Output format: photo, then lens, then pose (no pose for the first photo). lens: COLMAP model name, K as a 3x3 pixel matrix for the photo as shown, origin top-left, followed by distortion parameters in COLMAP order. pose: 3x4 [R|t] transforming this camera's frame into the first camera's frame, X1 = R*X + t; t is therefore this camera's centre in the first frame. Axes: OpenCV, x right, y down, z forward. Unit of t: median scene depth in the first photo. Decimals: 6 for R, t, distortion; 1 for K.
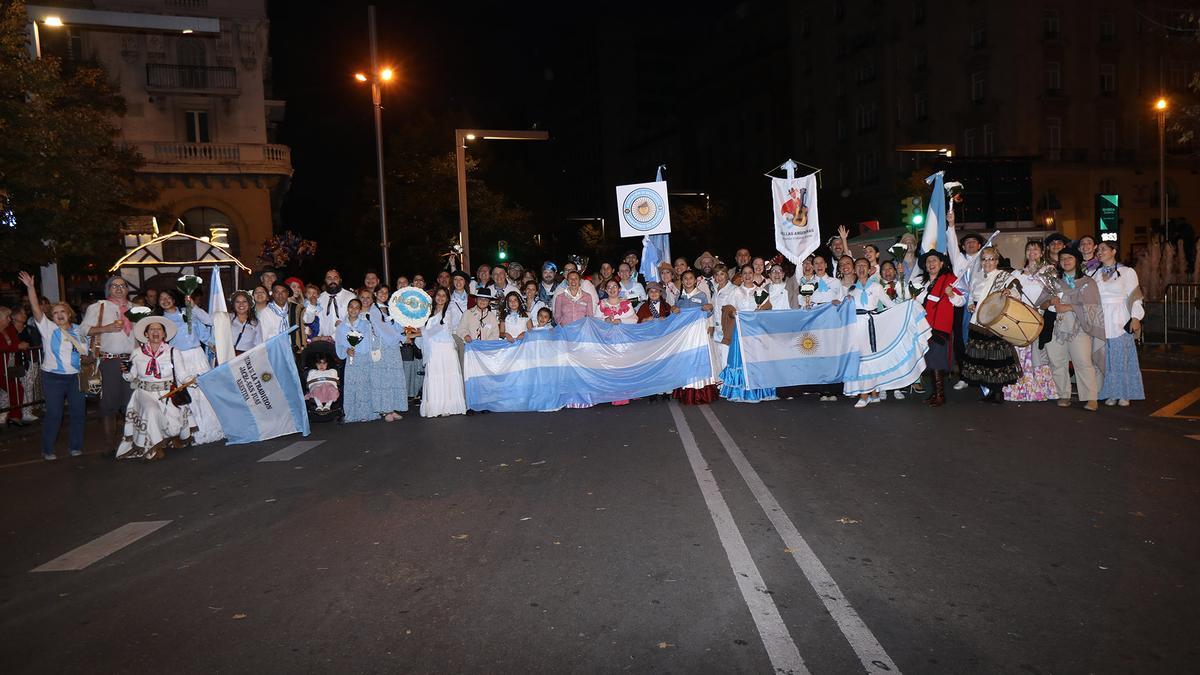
lens RADIAL K [[769.6, 0, 579.9], [0, 769.6, 333.8], [0, 0, 1]] dist [-0.037675, 0.061222]
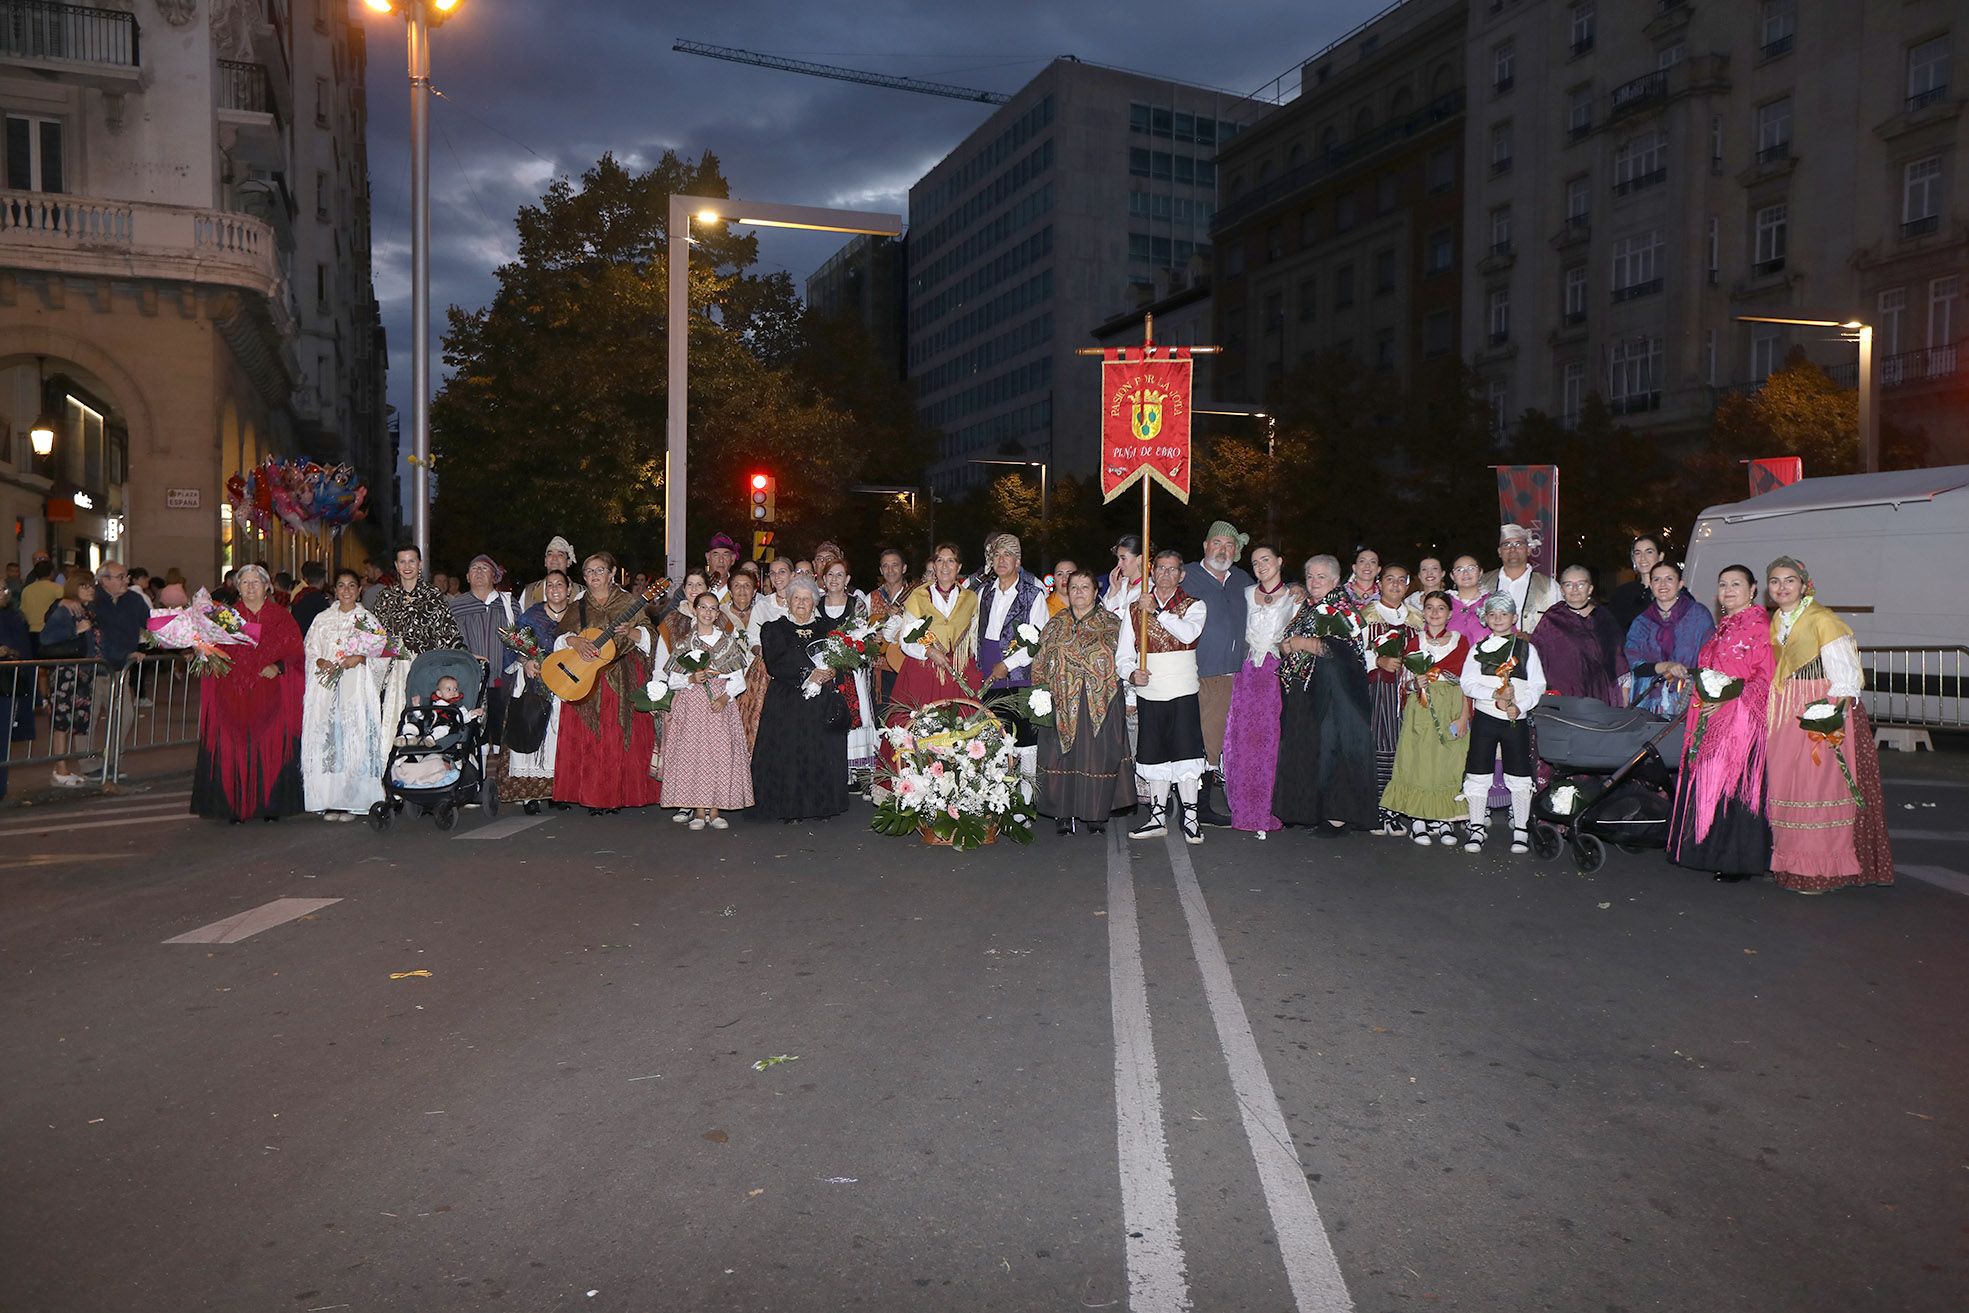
lens RADIAL K [[1359.3, 0, 979.7], [0, 1359.3, 648.8], [0, 0, 1]] dist [-0.006518, 0.005754]
pose [[0.998225, 0.055352, -0.021974, 0.028640], [-0.055945, 0.998058, -0.027400, -0.019260], [0.020415, 0.028581, 0.999383, 0.303363]]
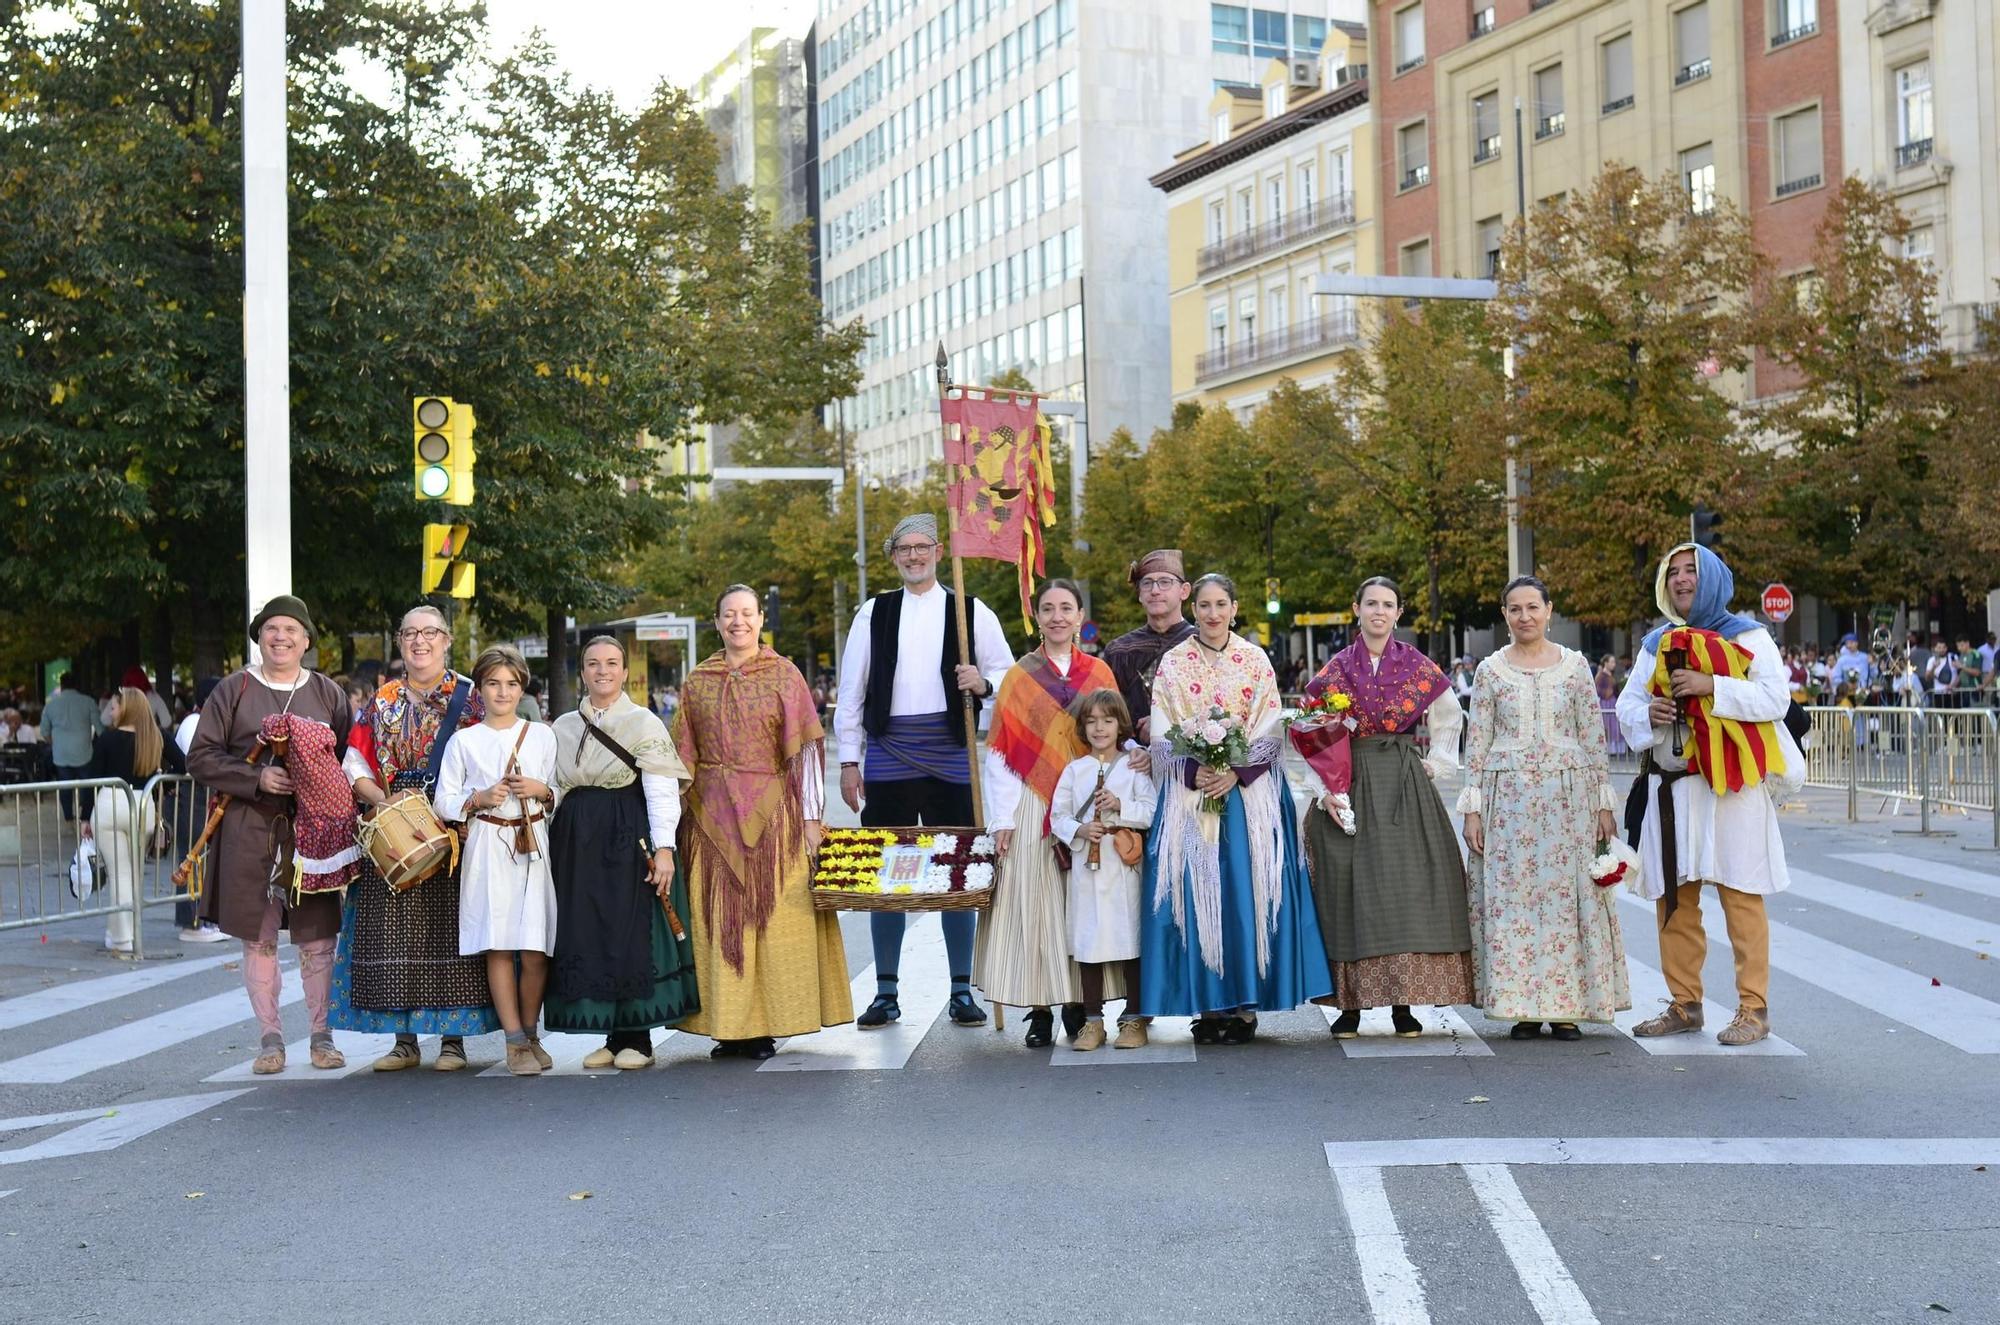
lens RADIAL K [[2357.9, 0, 977.6], [0, 2357.9, 643.7], [0, 0, 1]] dist [-0.042561, -0.025131]
pose [[0.999559, 0.022088, -0.019825, 0.029985], [-0.023550, 0.996769, -0.076791, -0.027291], [0.018065, 0.077224, 0.996850, 0.461127]]
